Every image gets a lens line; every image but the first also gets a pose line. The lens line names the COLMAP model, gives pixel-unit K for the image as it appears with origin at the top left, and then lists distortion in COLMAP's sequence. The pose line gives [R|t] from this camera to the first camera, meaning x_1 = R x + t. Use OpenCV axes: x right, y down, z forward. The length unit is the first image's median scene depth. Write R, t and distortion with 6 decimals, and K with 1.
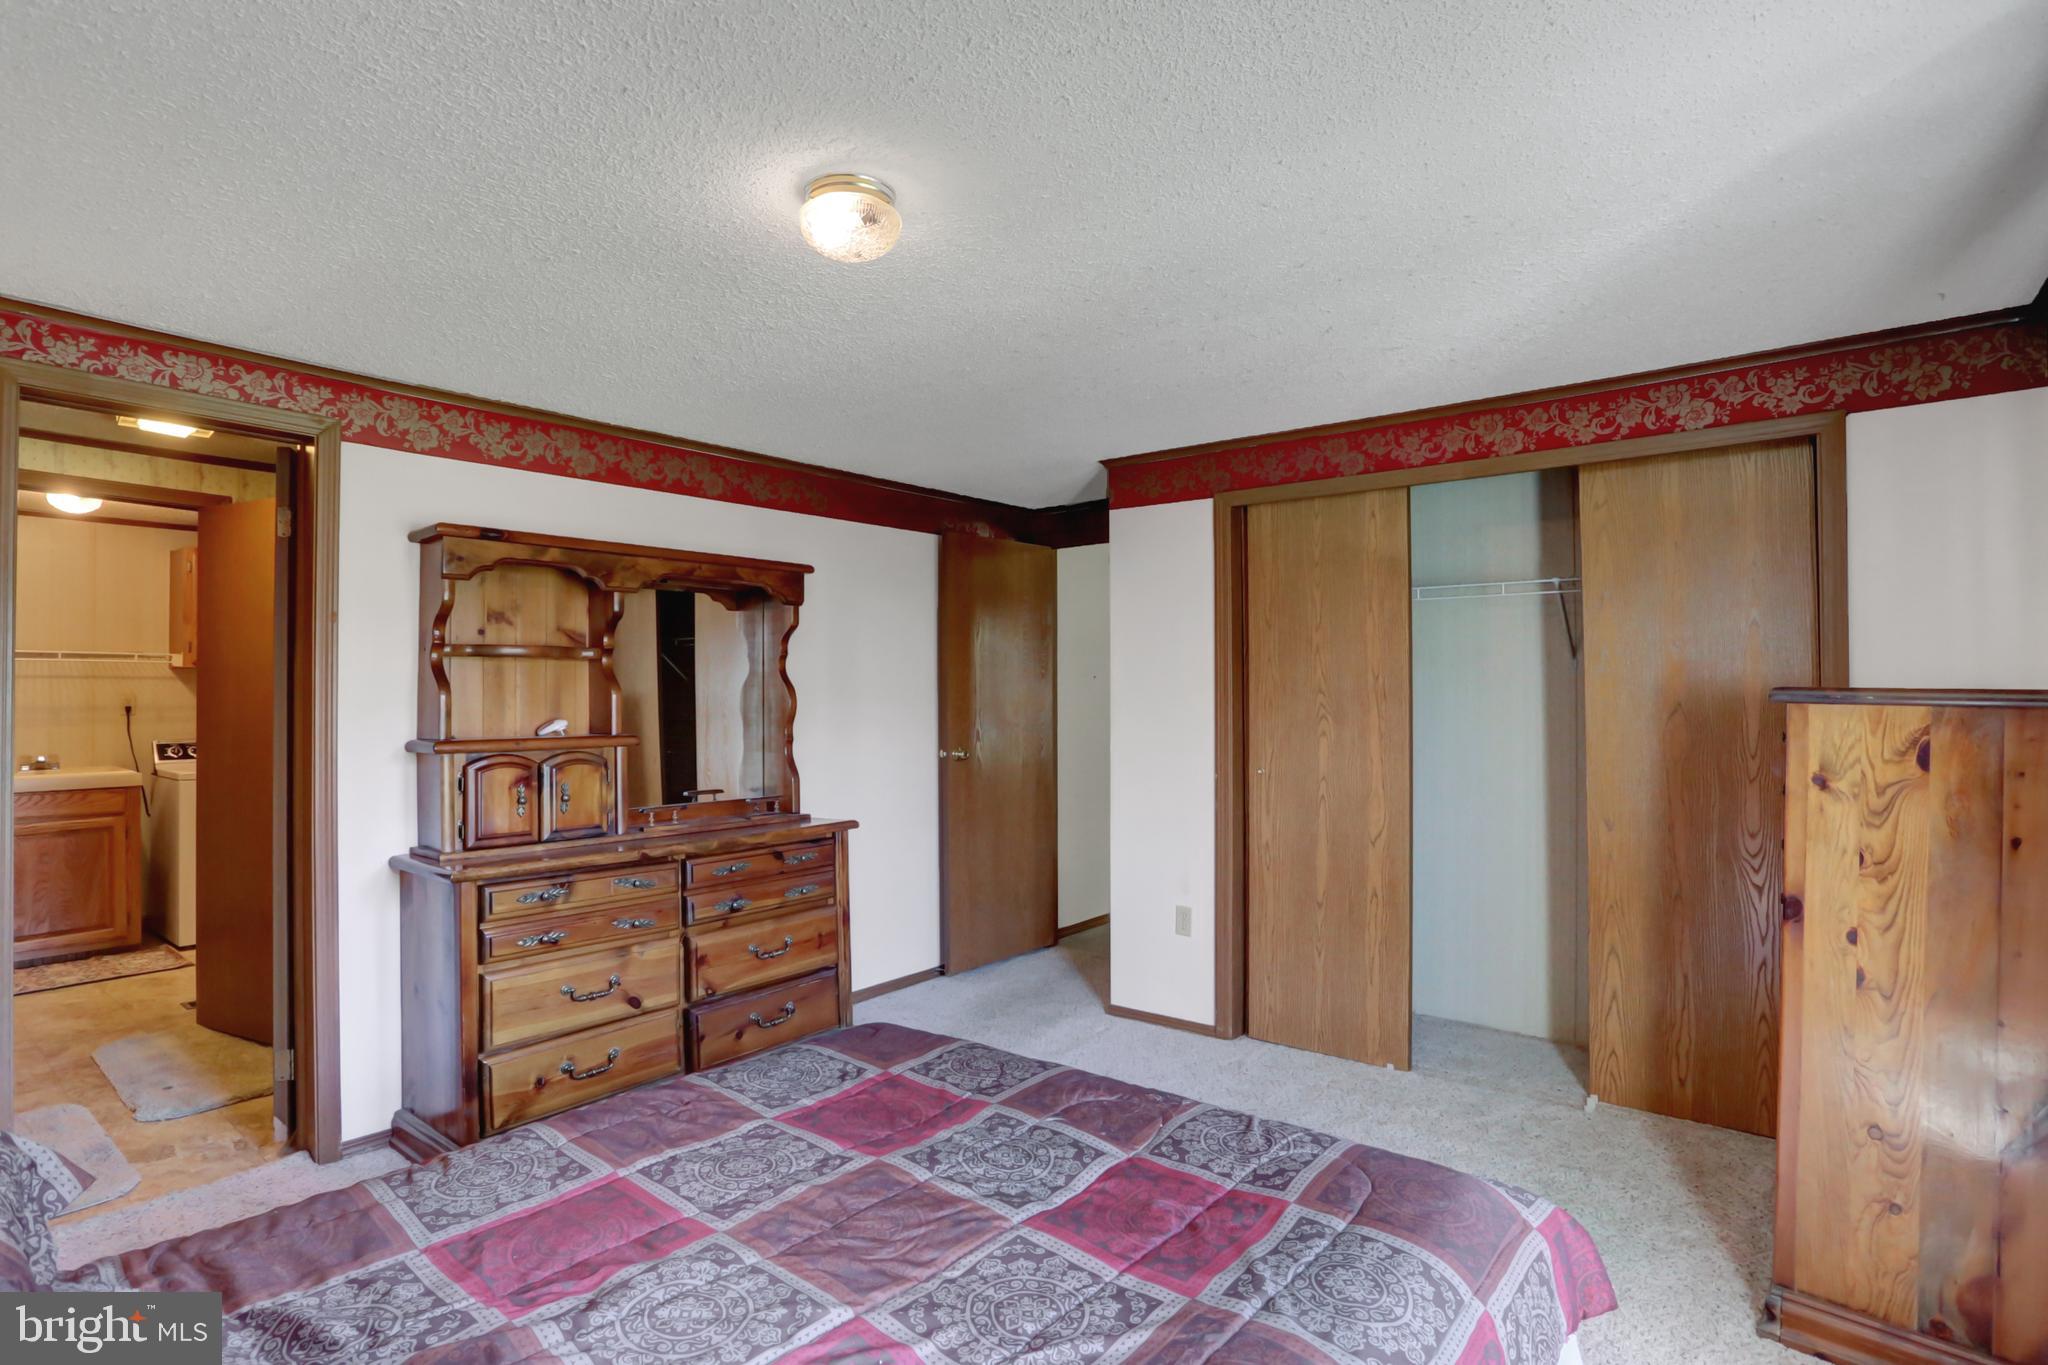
lens RADIAL K [[1023.1, 0, 1027.4], [0, 1023.1, 687.2], [0, 0, 1]] dist [-0.058080, 0.022391]
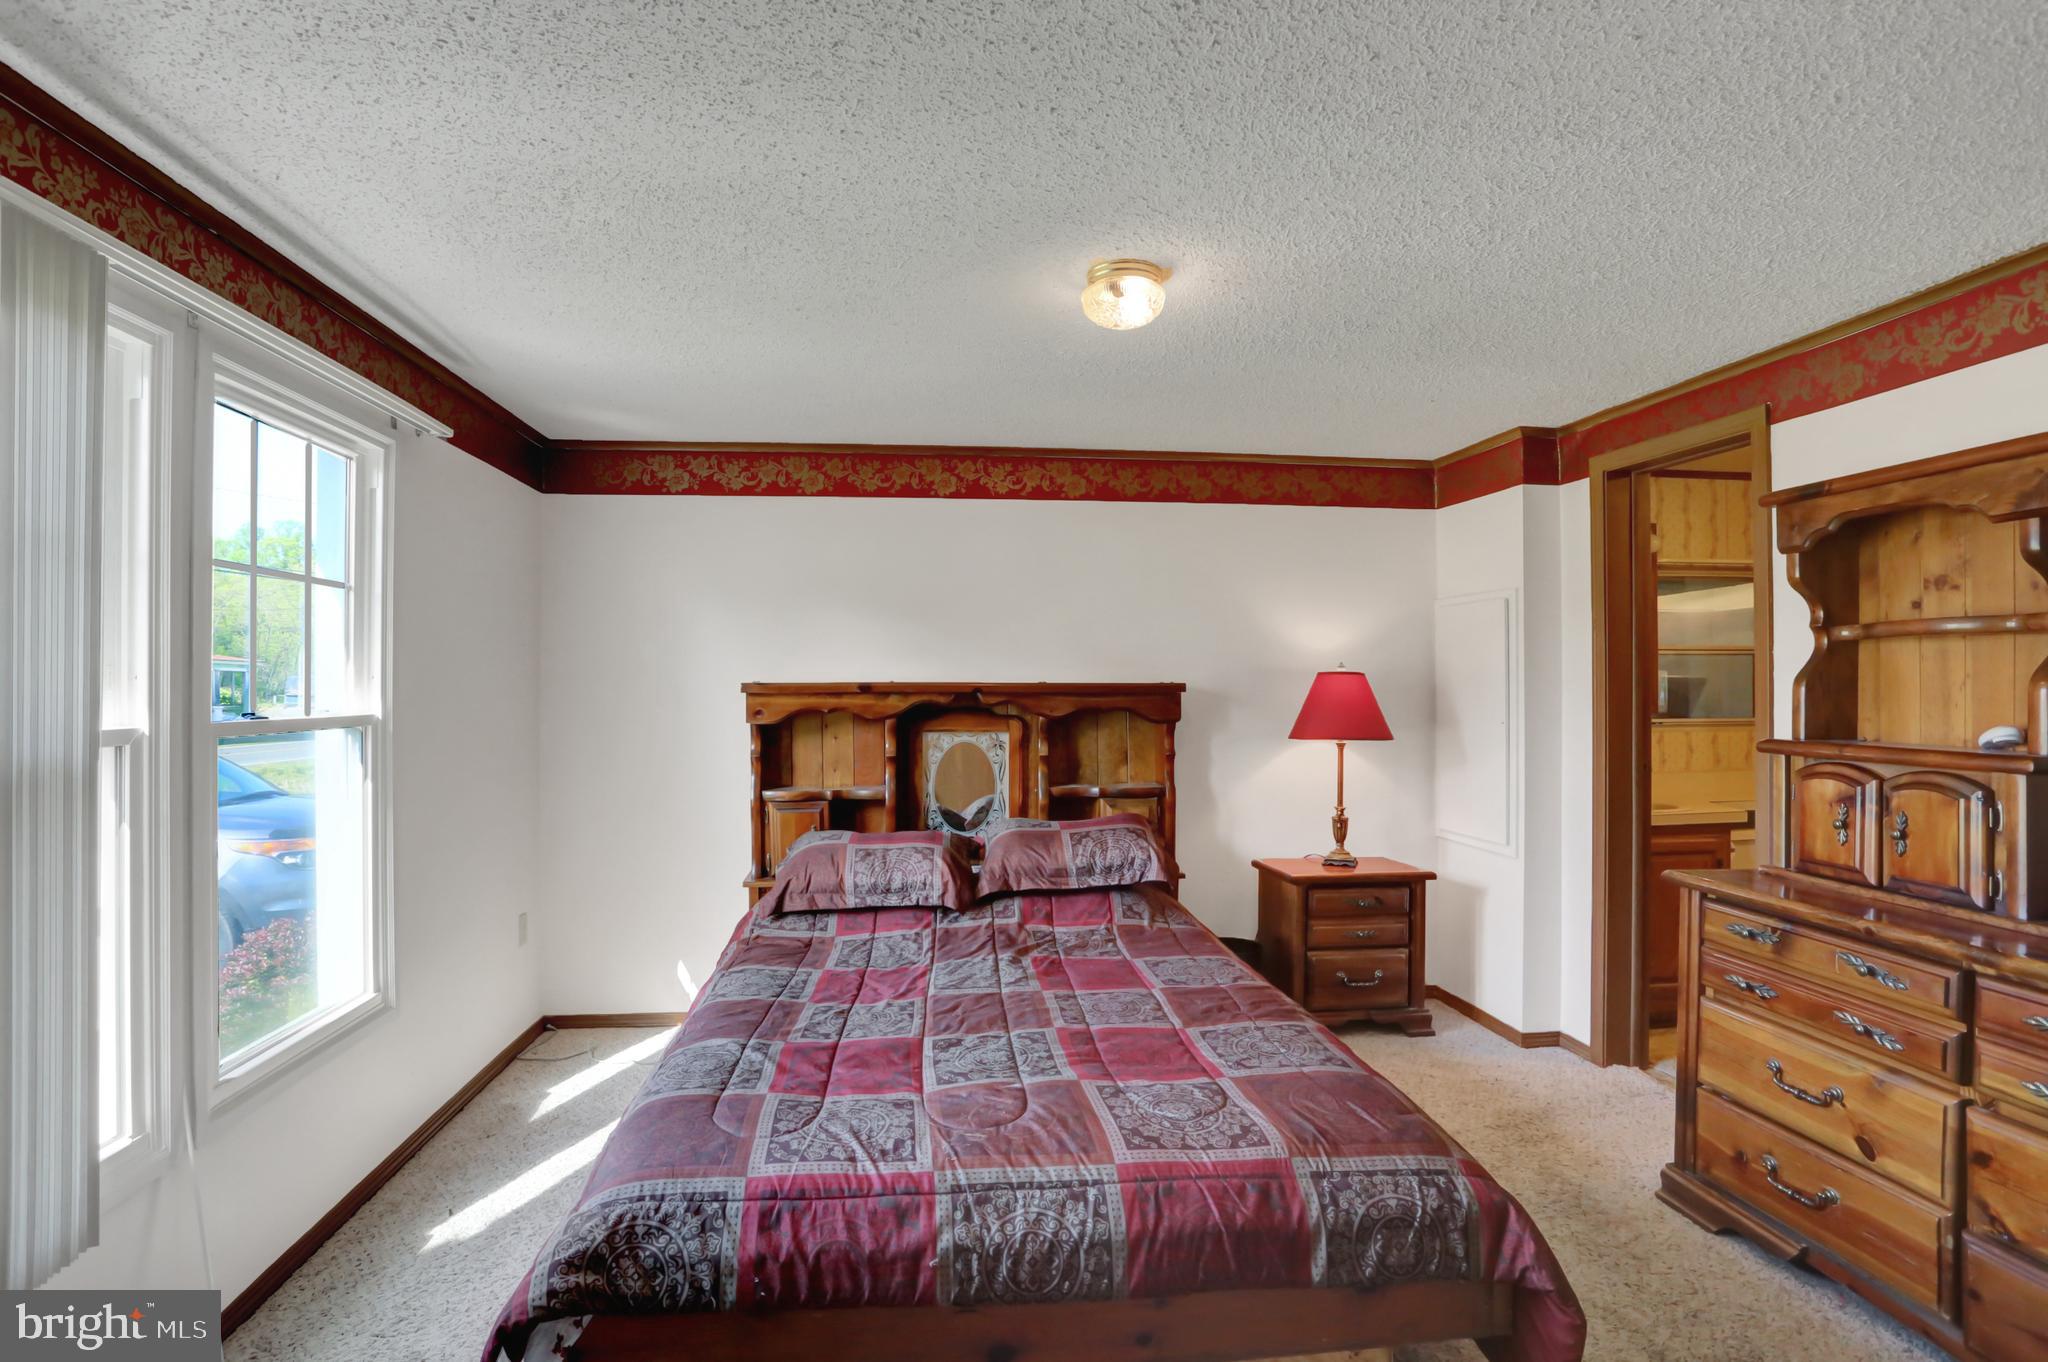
lens RADIAL K [[1023.1, 0, 1016.1], [0, 1023.1, 678.2], [0, 0, 1]] dist [-0.058080, 0.022391]
pose [[-0.703374, -0.000021, -0.710820, 0.471153], [0.003372, 0.999989, -0.003366, 0.000900], [0.710812, -0.004765, -0.703366, 1.056591]]
